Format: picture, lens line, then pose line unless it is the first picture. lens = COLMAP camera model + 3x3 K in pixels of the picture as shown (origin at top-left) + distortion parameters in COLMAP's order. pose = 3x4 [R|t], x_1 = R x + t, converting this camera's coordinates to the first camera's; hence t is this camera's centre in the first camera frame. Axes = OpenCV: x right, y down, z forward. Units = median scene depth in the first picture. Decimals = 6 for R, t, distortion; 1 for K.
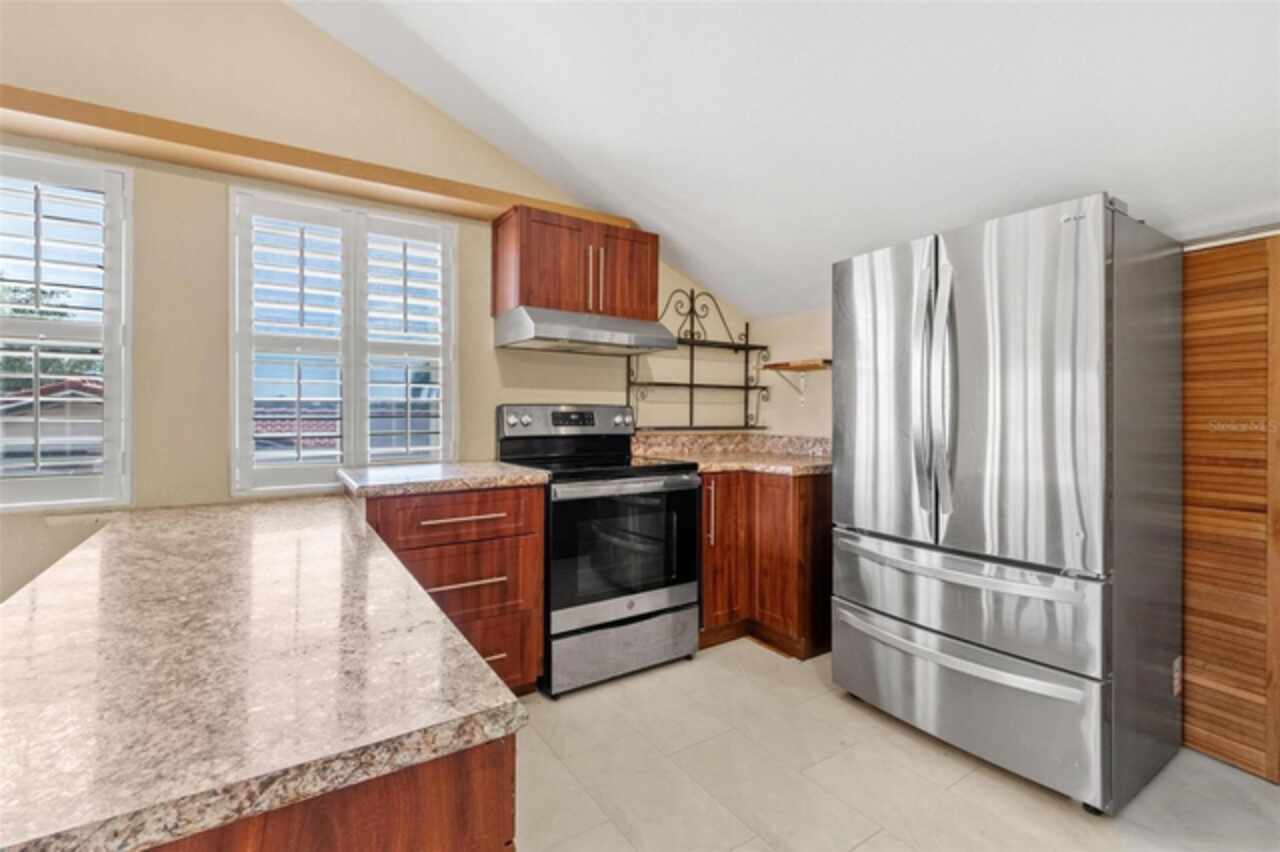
lens RADIAL K [[584.5, 0, 638.1], [0, 584.5, 416.1], [0, 0, 1]] dist [-0.001458, -0.000091]
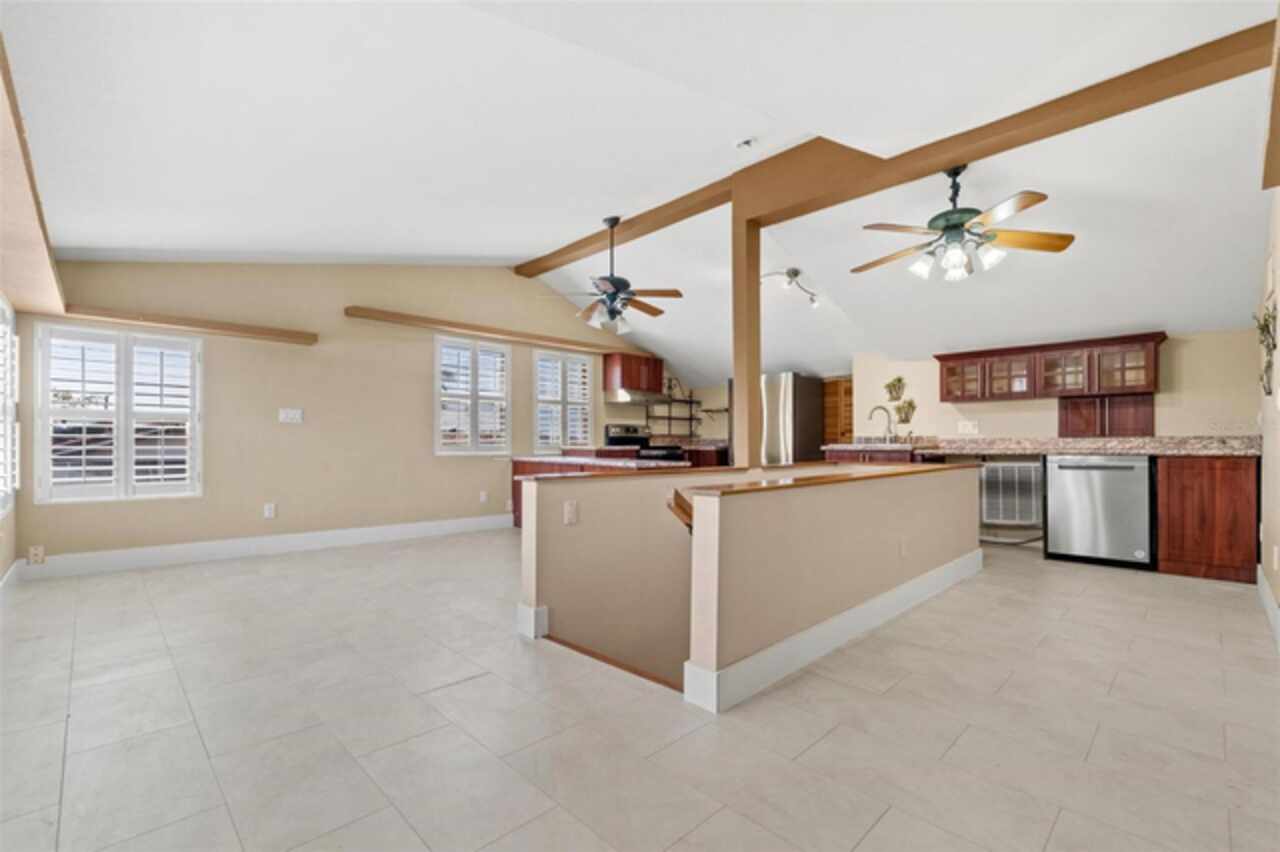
lens RADIAL K [[576.3, 0, 641.7], [0, 576.3, 442.0], [0, 0, 1]] dist [-0.000501, -0.000027]
pose [[0.982372, 0.000815, 0.186934, -0.500190], [0.000732, 0.999966, -0.008204, 0.069709], [-0.186934, 0.008196, 0.982338, -1.387125]]
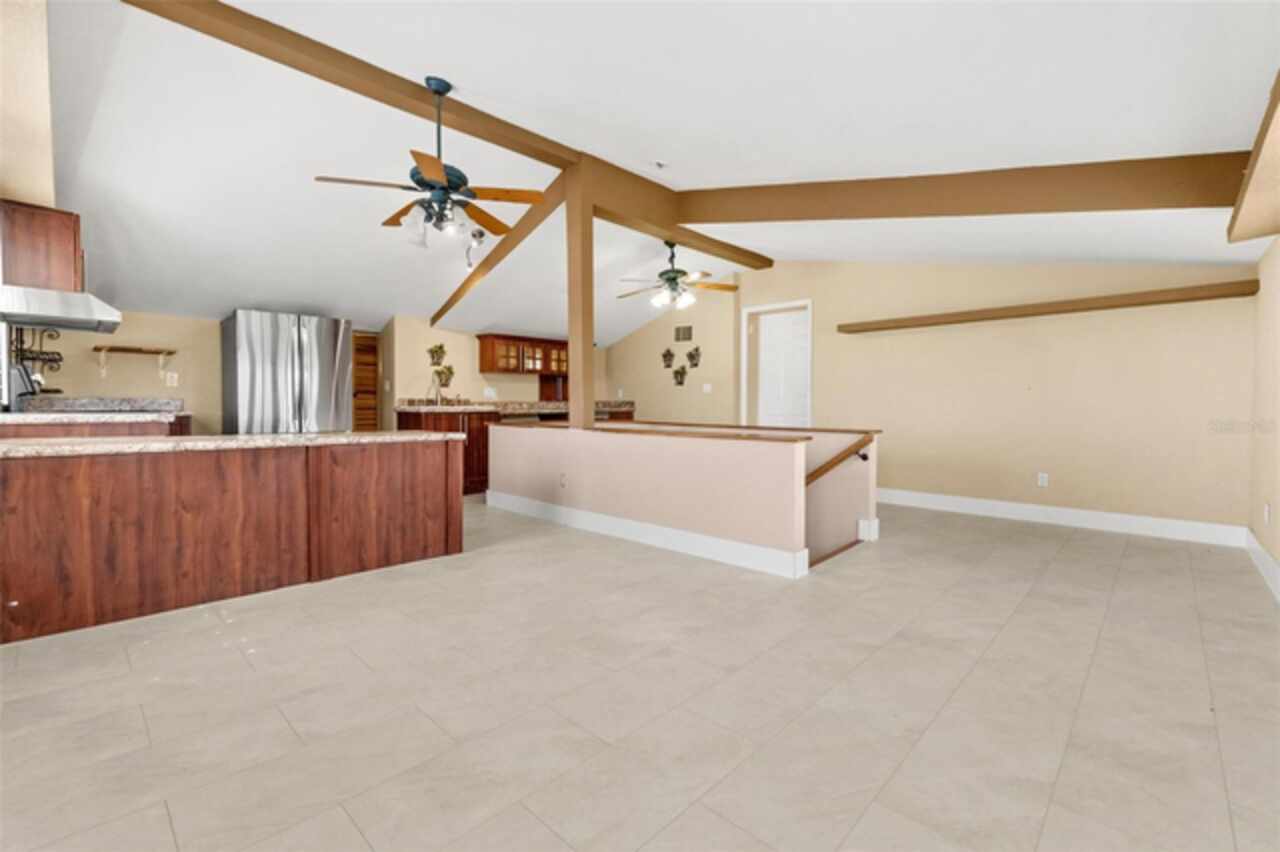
lens RADIAL K [[553.5, 0, 641.9], [0, 553.5, 415.7], [0, 0, 1]] dist [-0.000240, 0.000120]
pose [[-0.218860, -0.020970, 0.975531, -1.396562], [-0.001013, 0.999773, 0.021264, 0.054975], [-0.975756, 0.003666, -0.218831, 0.012540]]
